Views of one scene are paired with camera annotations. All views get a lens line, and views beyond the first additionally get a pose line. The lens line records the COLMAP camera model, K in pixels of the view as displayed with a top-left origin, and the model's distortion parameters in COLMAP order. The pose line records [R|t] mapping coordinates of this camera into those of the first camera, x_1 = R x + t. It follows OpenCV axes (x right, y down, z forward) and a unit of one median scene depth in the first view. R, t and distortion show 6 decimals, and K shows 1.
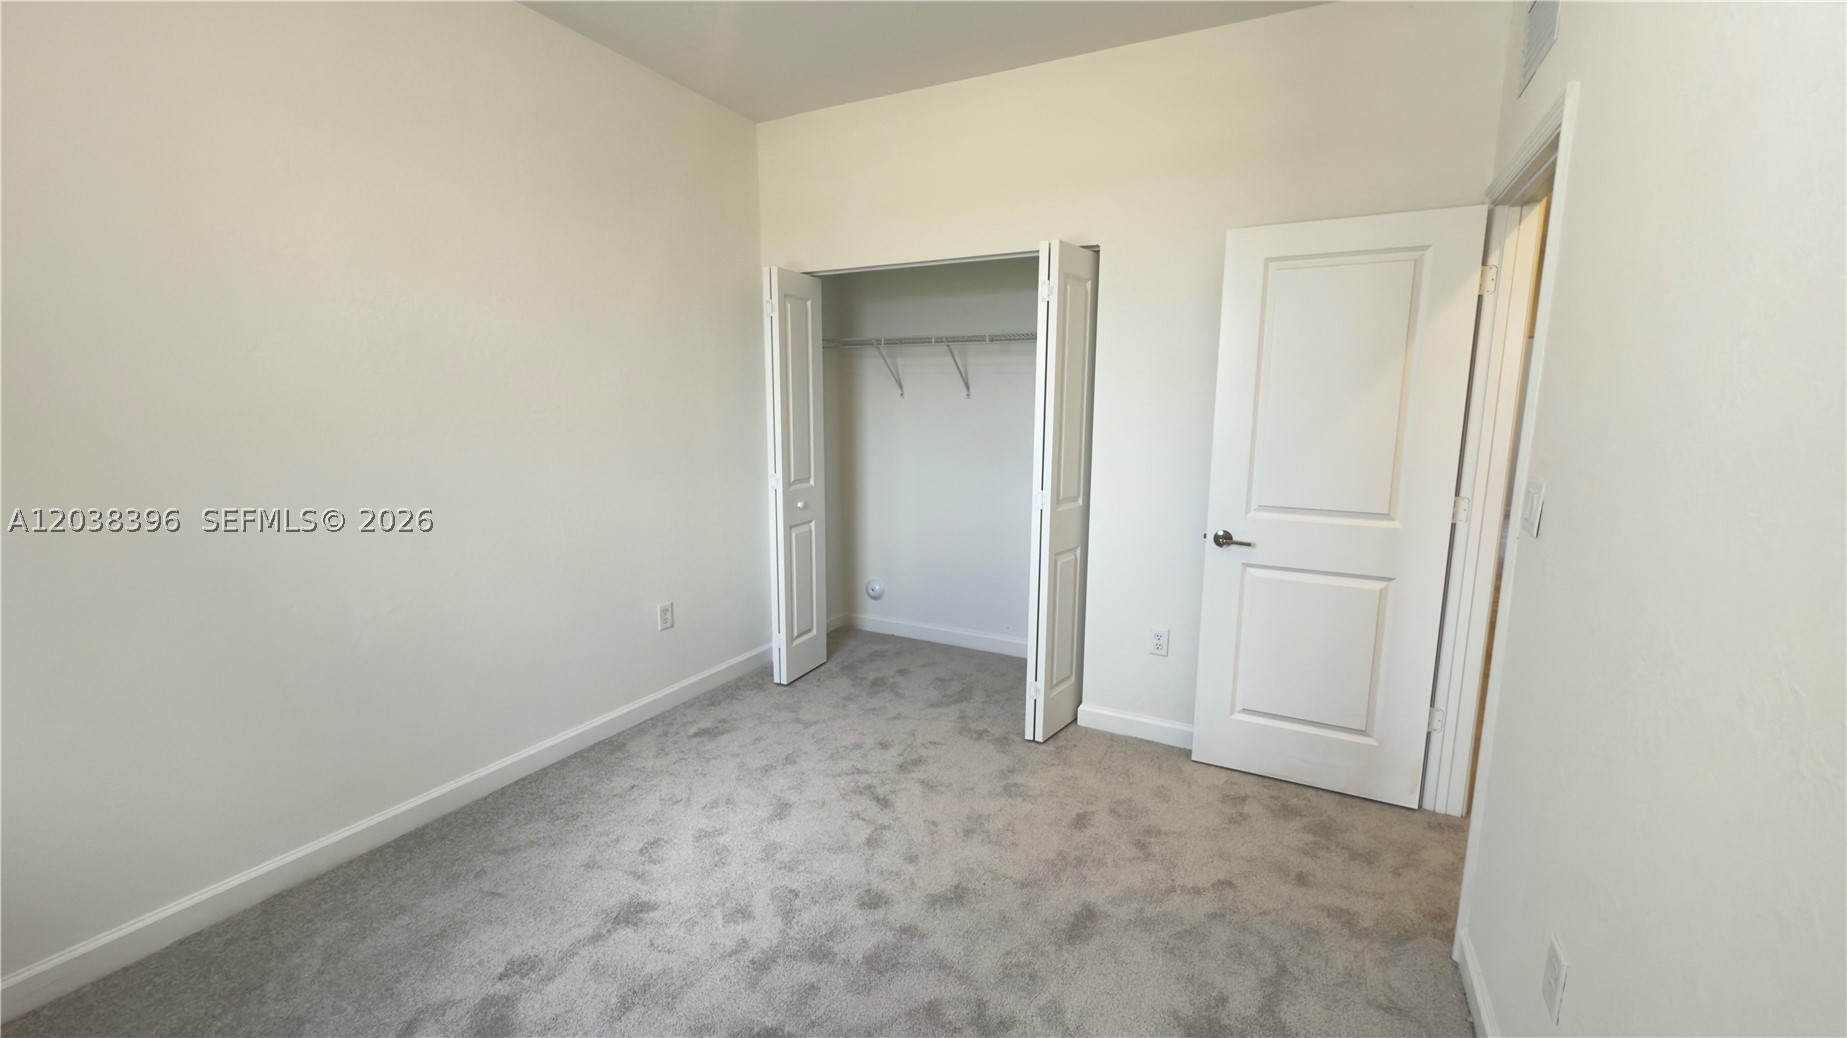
lens RADIAL K [[734.1, 0, 925.9], [0, 734.1, 518.2], [0, 0, 1]] dist [-0.001775, -0.000030]
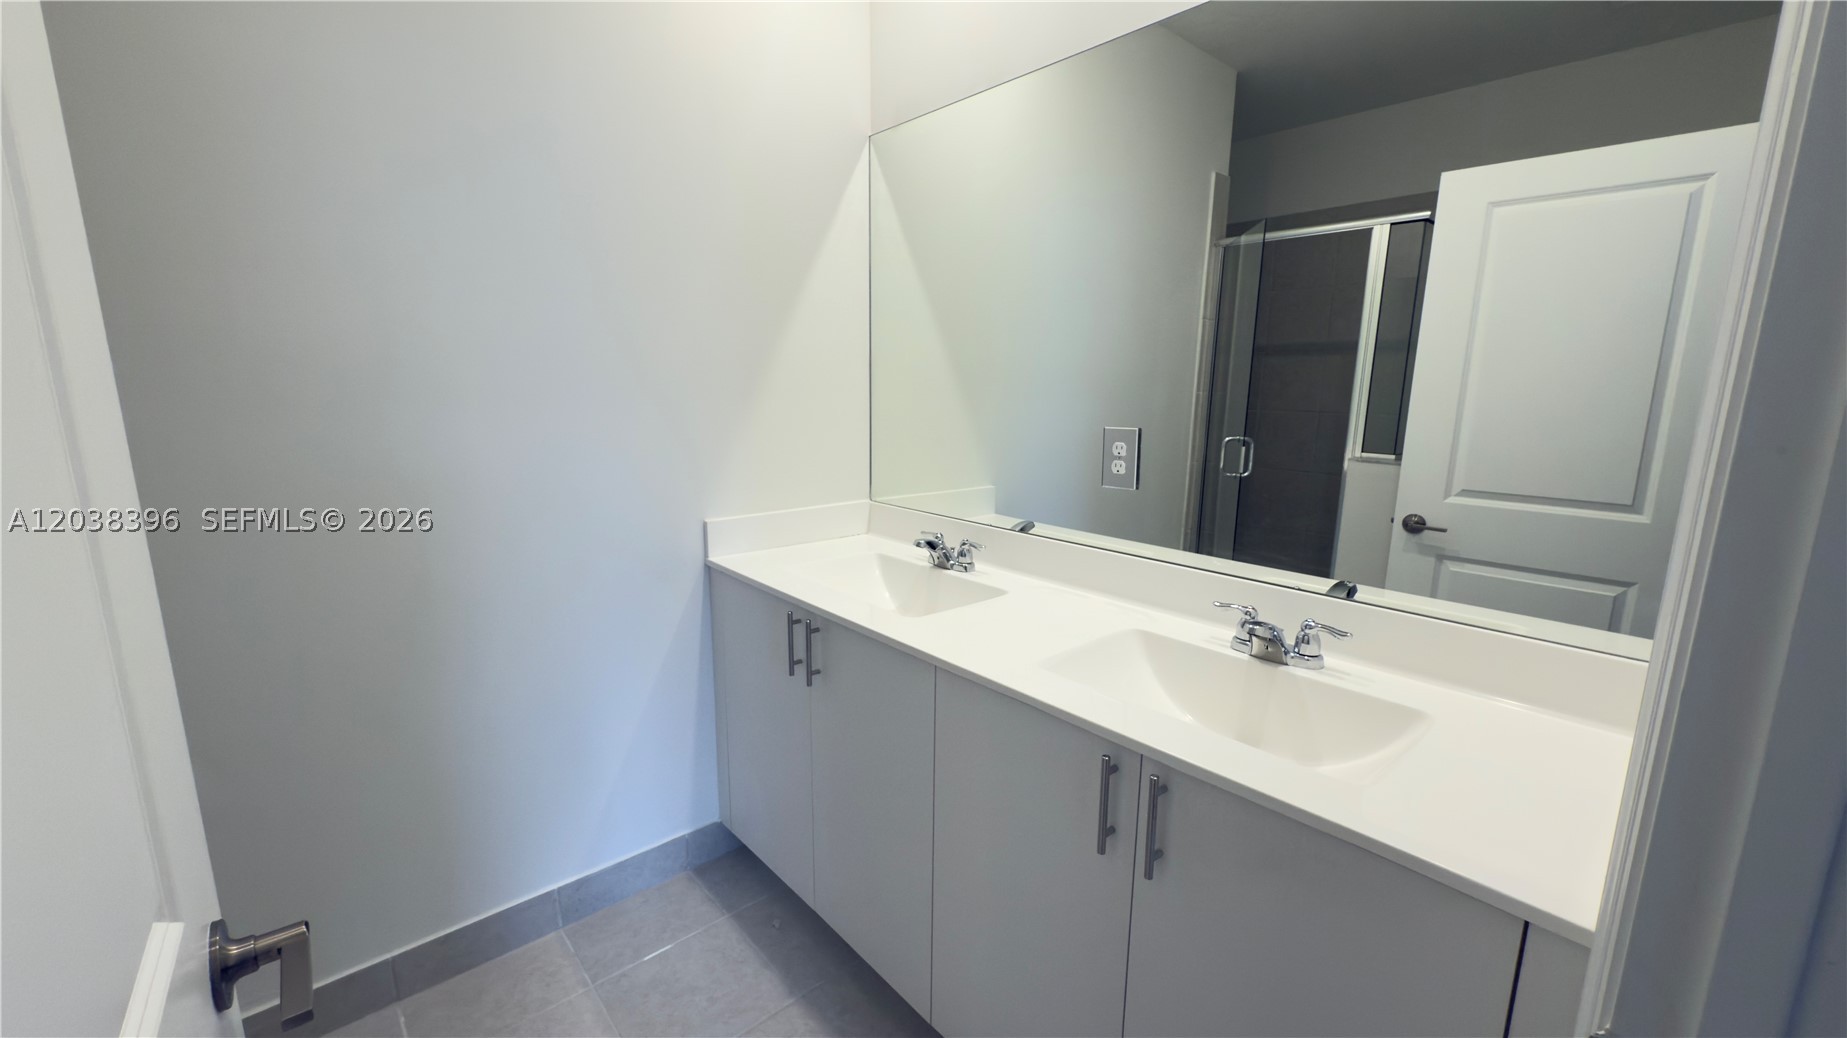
lens RADIAL K [[734.1, 0, 925.9], [0, 734.1, 518.2], [0, 0, 1]] dist [-0.001775, -0.000030]
pose [[0.934549, 0.065408, -0.349772, 0.161985], [-0.051641, 0.997485, 0.048551, 0.009128], [0.352068, -0.027311, 0.935576, -0.055323]]
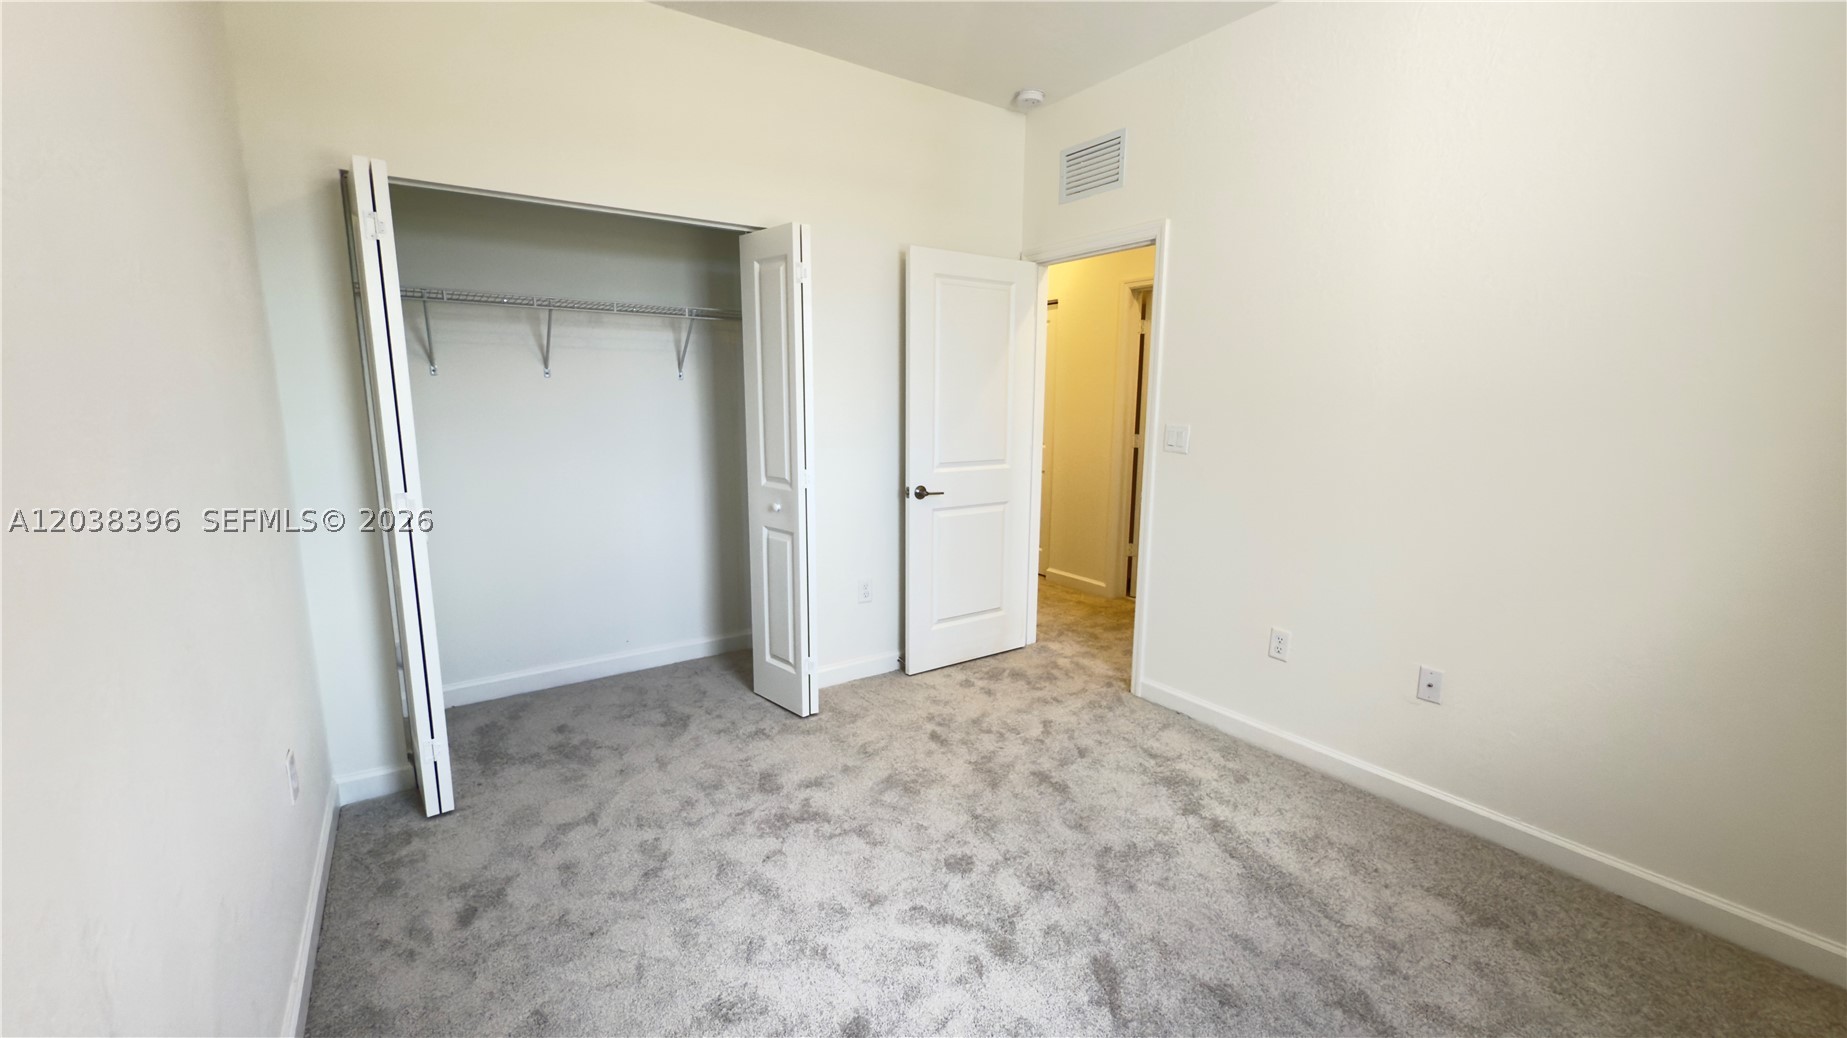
lens RADIAL K [[742.2, 0, 923.5], [0, 742.2, 519.0], [0, 0, 1]] dist [-0.001026, 0.000078]
pose [[0.467724, -0.159716, 0.869324, -0.721793], [0.134386, 0.984954, 0.108656, -0.066015], [-0.873599, 0.066004, 0.482150, 0.387509]]
